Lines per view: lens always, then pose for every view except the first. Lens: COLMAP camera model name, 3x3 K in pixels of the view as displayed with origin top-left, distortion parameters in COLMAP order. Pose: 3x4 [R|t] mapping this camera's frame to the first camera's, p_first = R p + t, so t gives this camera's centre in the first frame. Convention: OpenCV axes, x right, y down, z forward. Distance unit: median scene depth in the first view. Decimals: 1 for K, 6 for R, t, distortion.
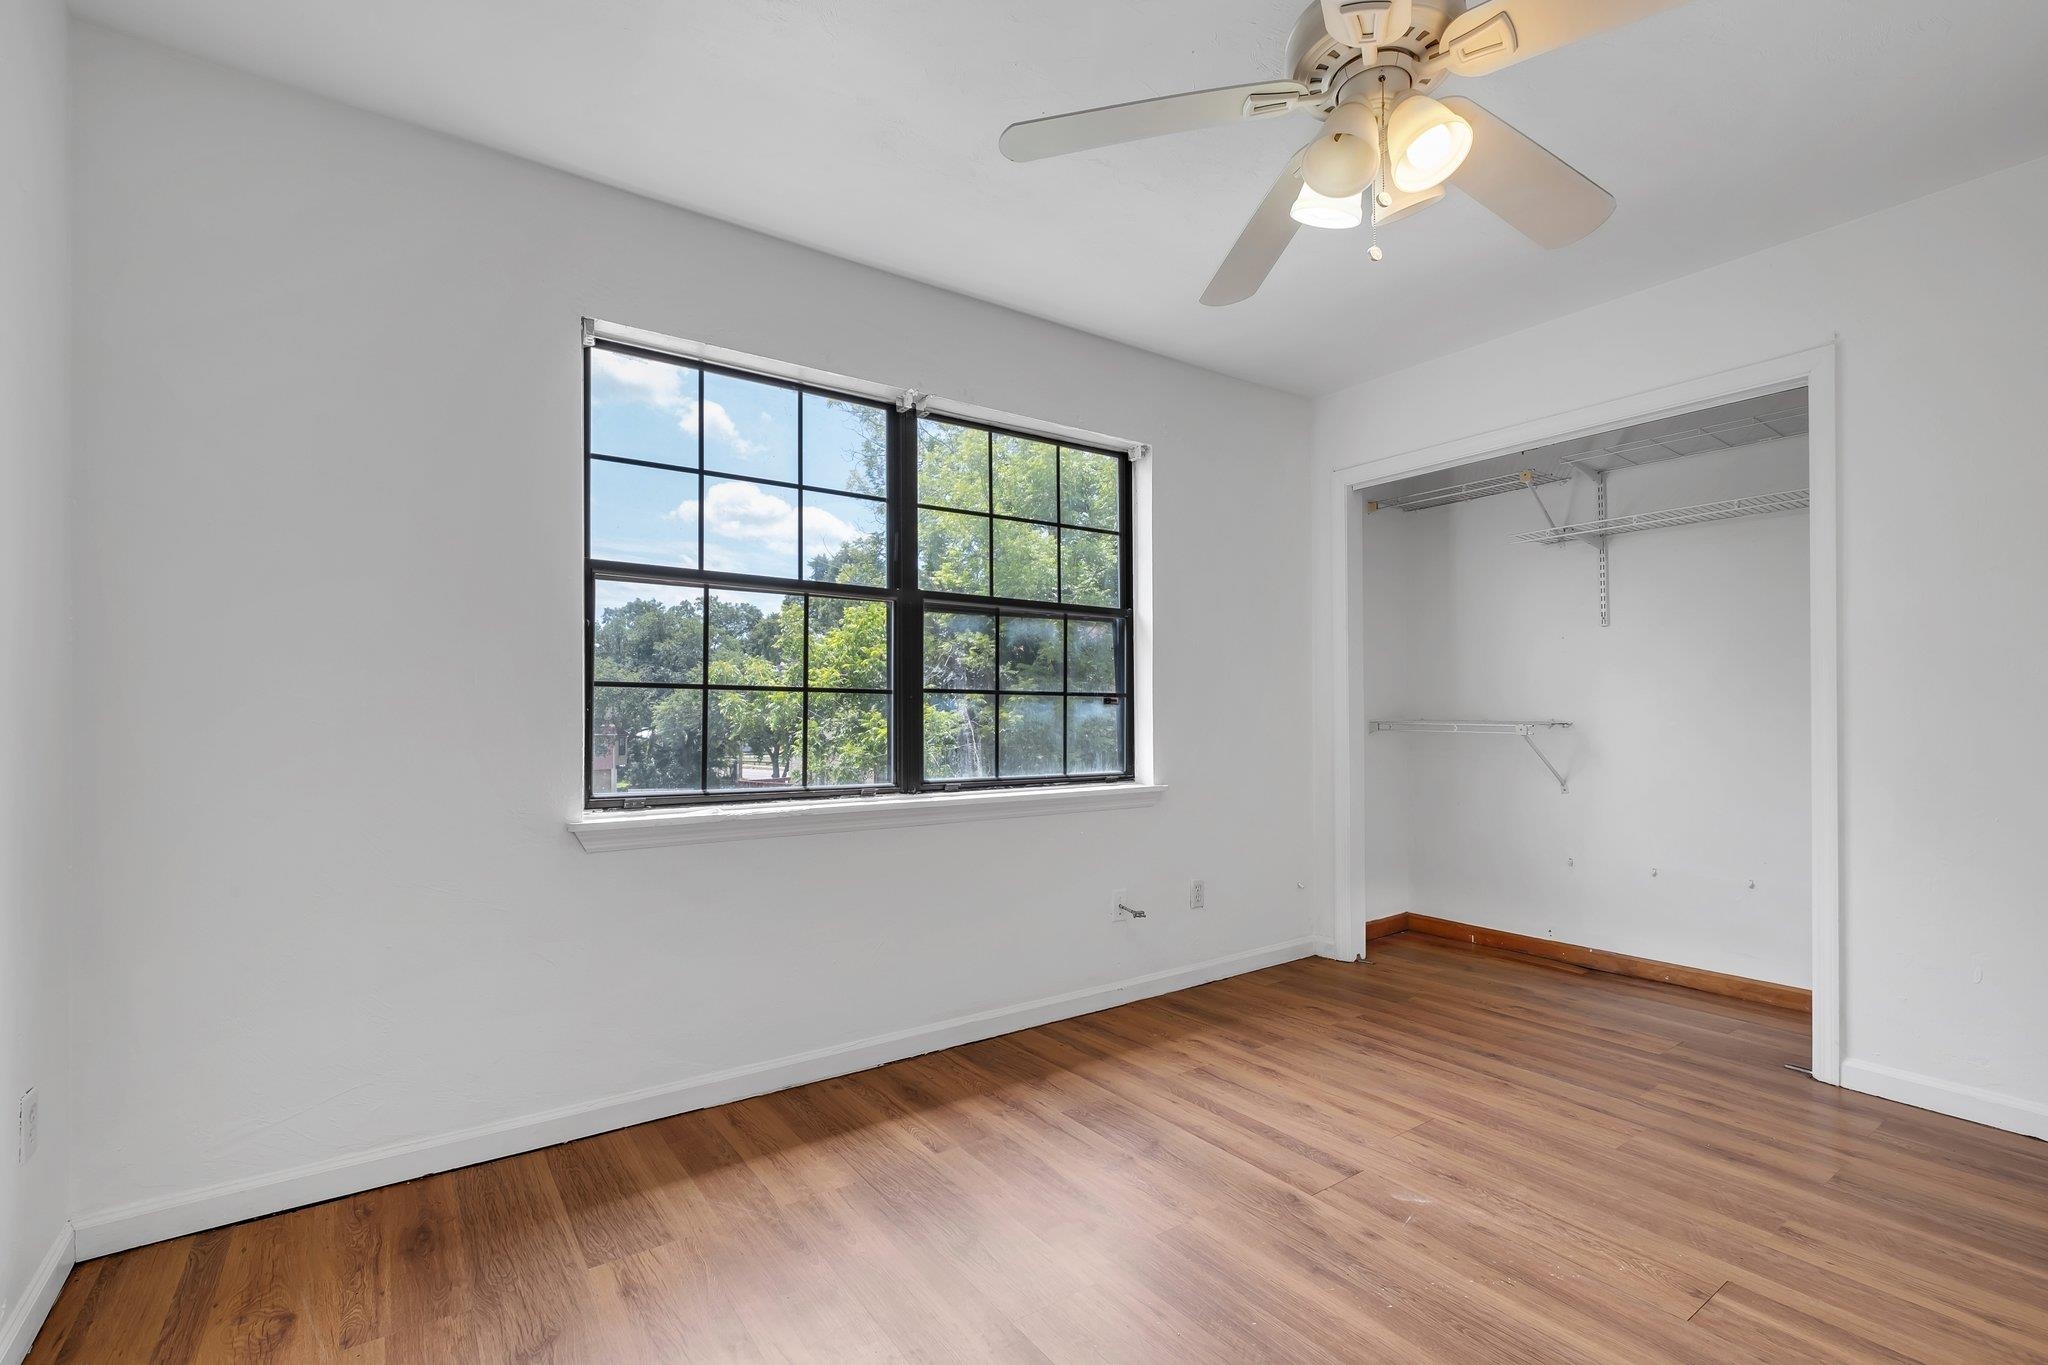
lens RADIAL K [[904.0, 0, 1030.7], [0, 904.0, 702.6], [0, 0, 1]] dist [0.003231, -0.000515]
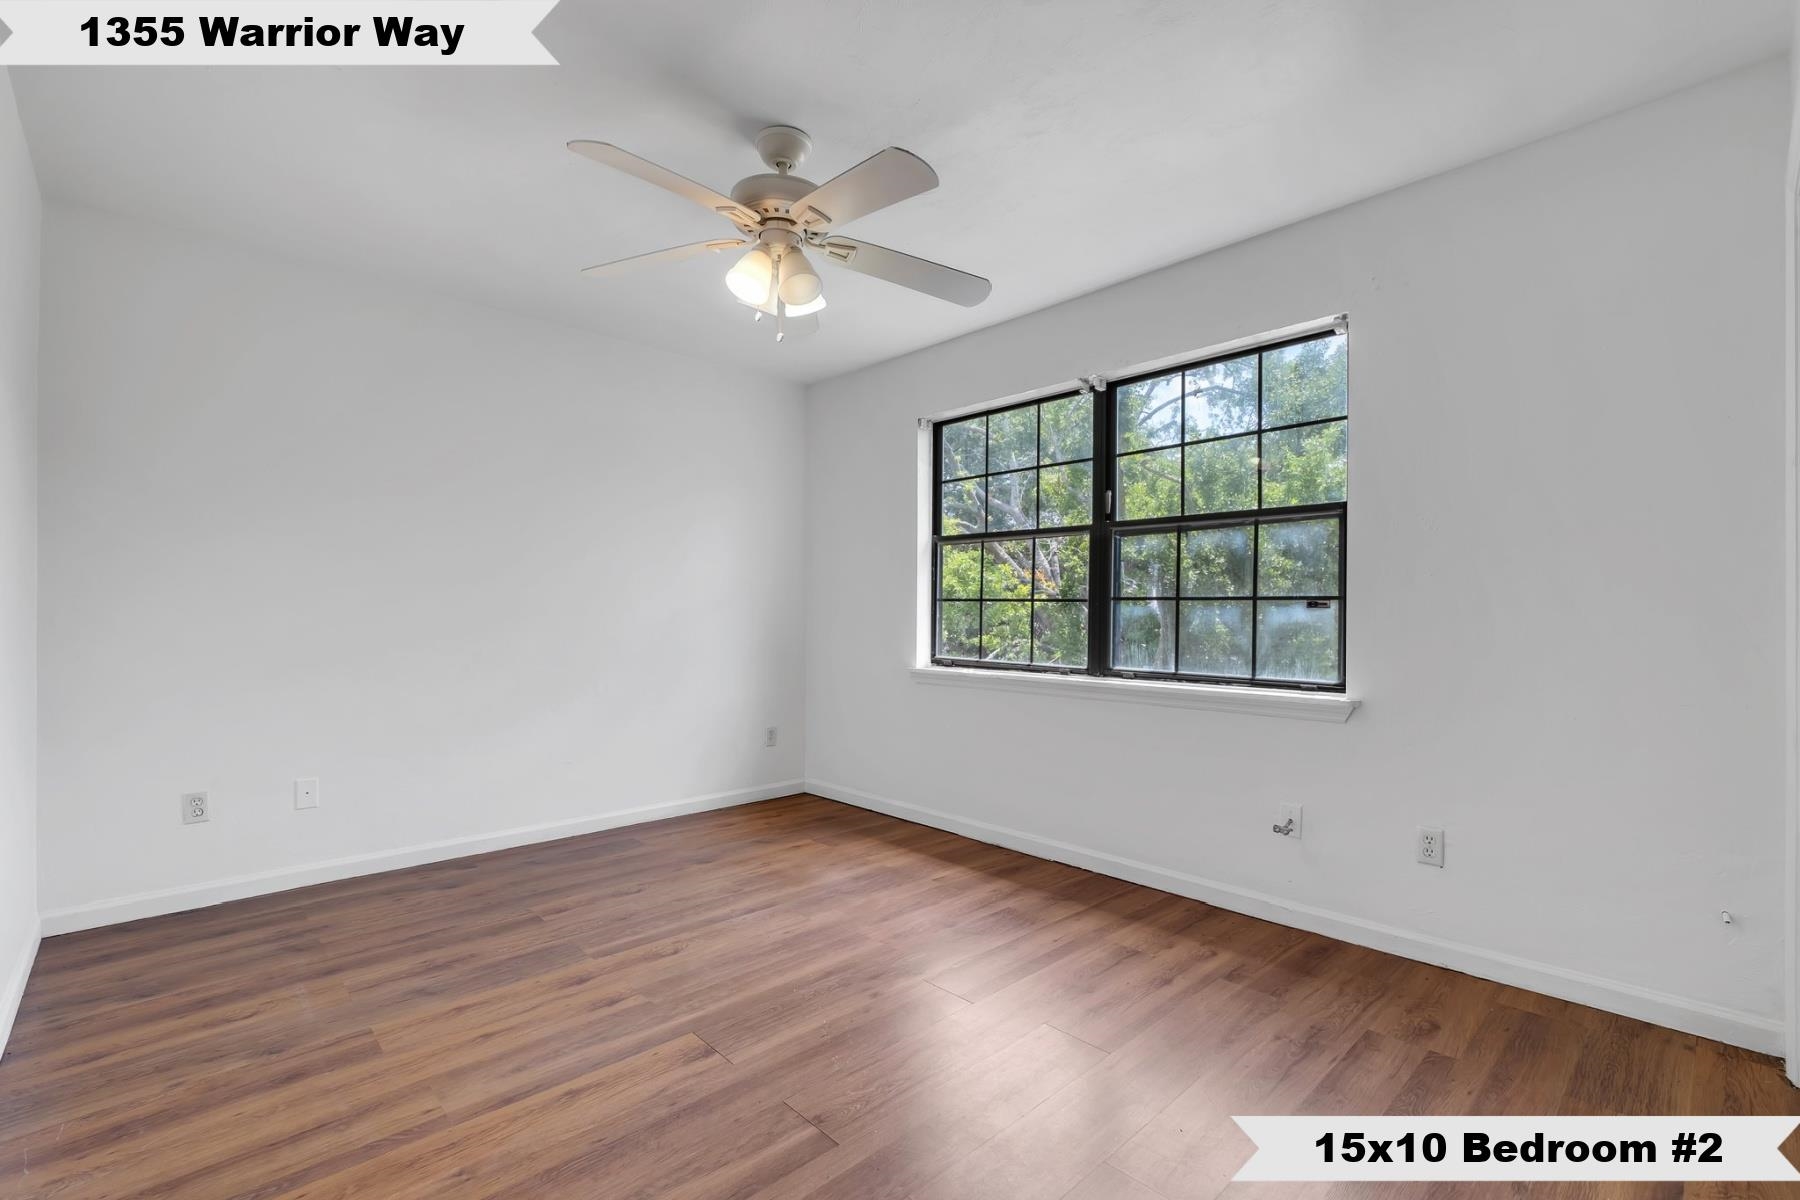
lens RADIAL K [[794.5, 0, 887.6], [0, 794.5, 611.7], [0, 0, 1]] dist [0.003231, -0.000515]
pose [[0.135659, -0.003683, -0.990749, 0.992119], [0.004240, 0.999986, -0.003137, 0.007717], [0.990747, -0.003775, 0.135673, 0.541255]]
